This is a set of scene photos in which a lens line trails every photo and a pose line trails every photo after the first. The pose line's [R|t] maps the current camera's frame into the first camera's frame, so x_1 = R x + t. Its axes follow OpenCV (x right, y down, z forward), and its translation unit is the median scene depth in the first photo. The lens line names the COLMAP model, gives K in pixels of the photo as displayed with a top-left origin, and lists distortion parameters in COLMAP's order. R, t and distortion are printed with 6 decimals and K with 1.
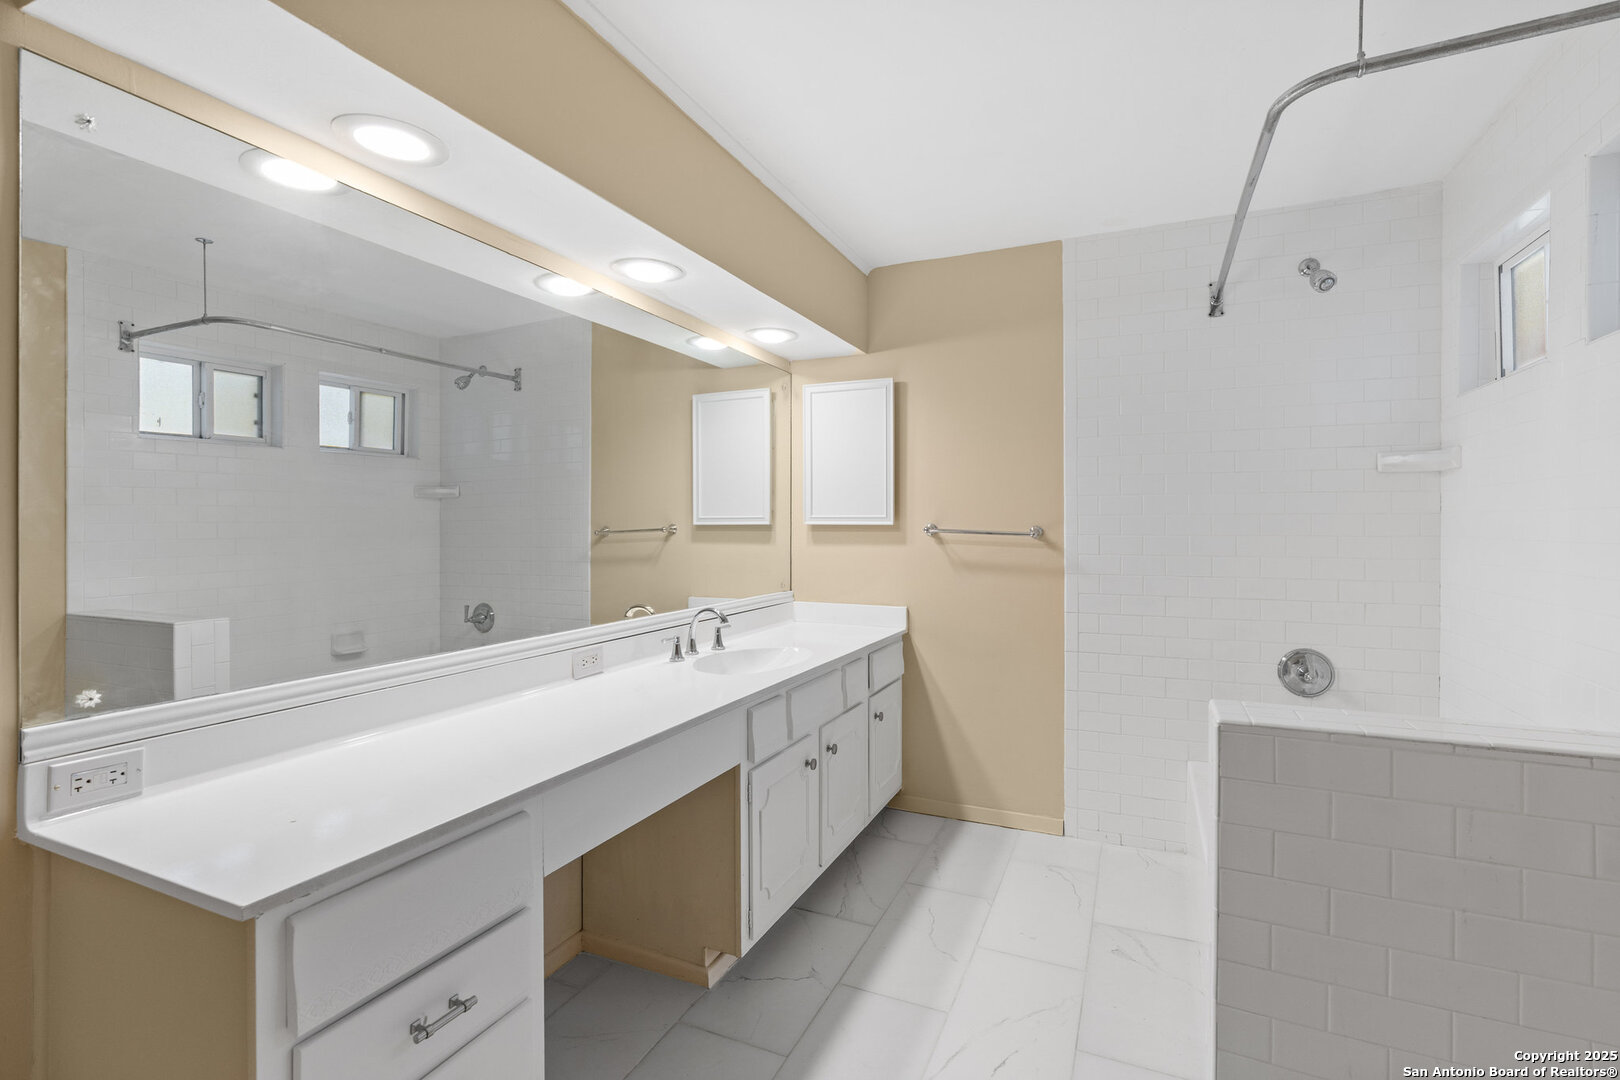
lens RADIAL K [[734.0, 0, 811.0], [0, 734.0, 530.0], [0, 0, 1]] dist [-0.008216, 0.002545]
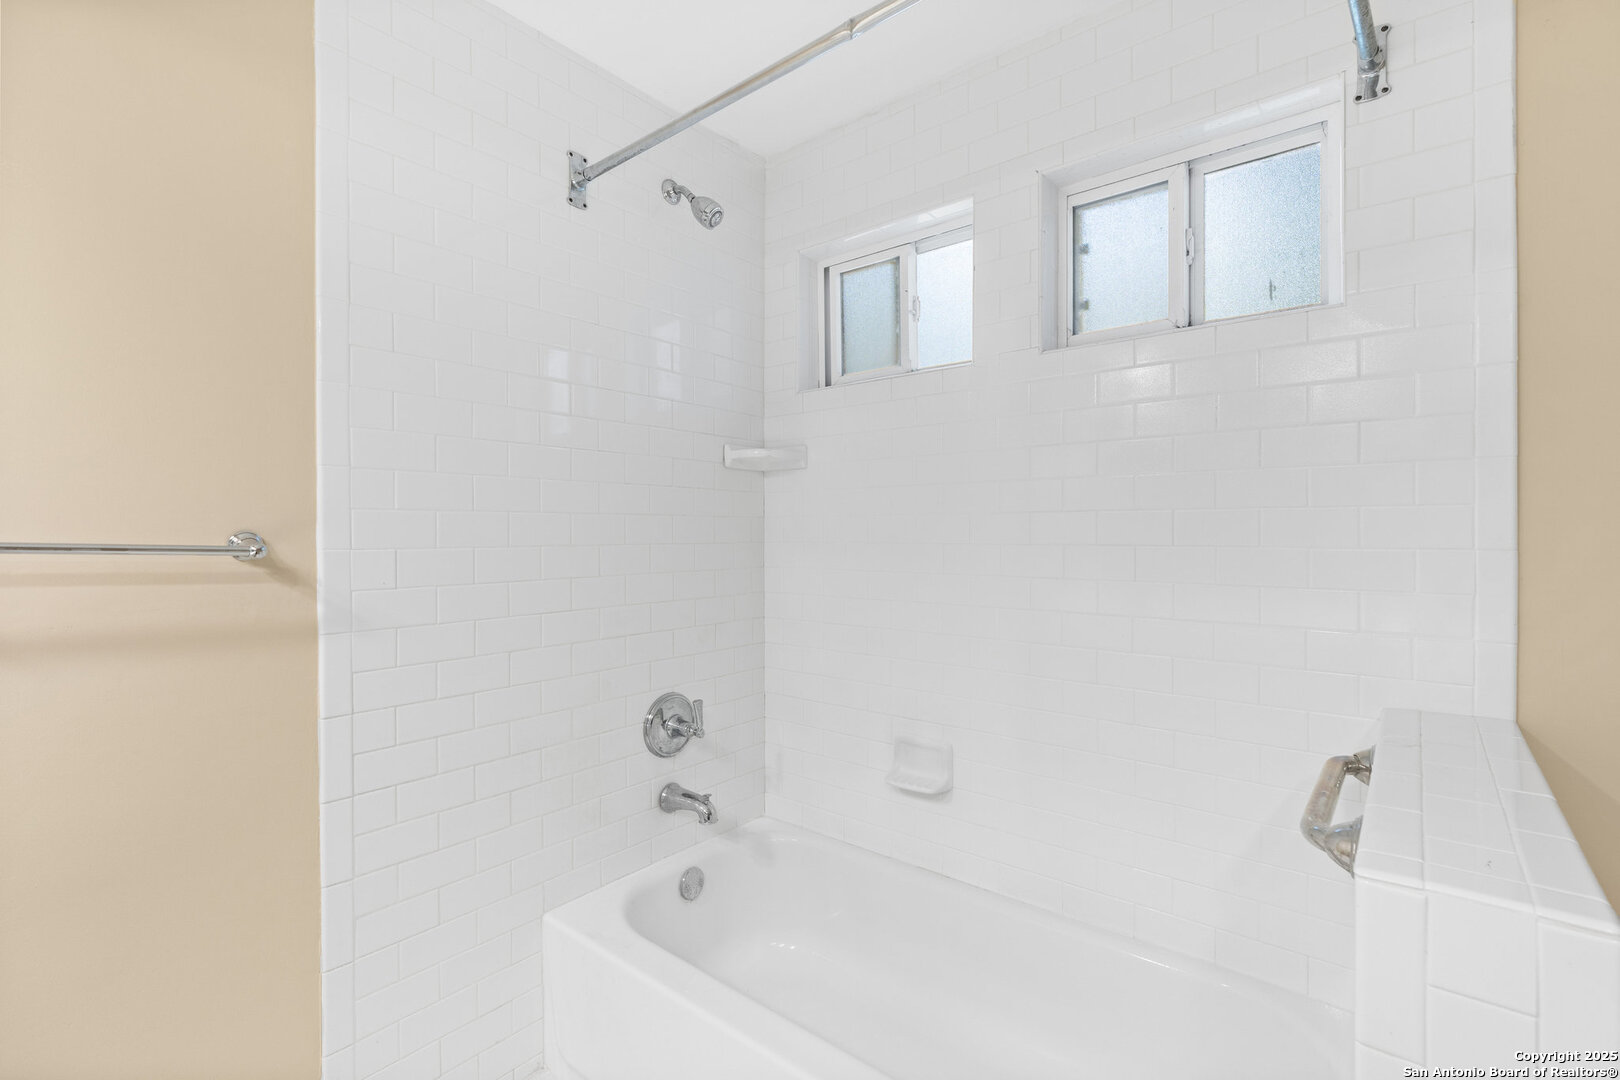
lens RADIAL K [[734.0, 0, 812.0], [0, 734.0, 533.0], [0, 0, 1]] dist [-0.008216, 0.002545]
pose [[0.260293, 0.001519, 0.965528, -0.017022], [0.013777, 0.999891, -0.005287, 0.002501], [-0.965431, 0.014678, 0.260244, 0.581110]]
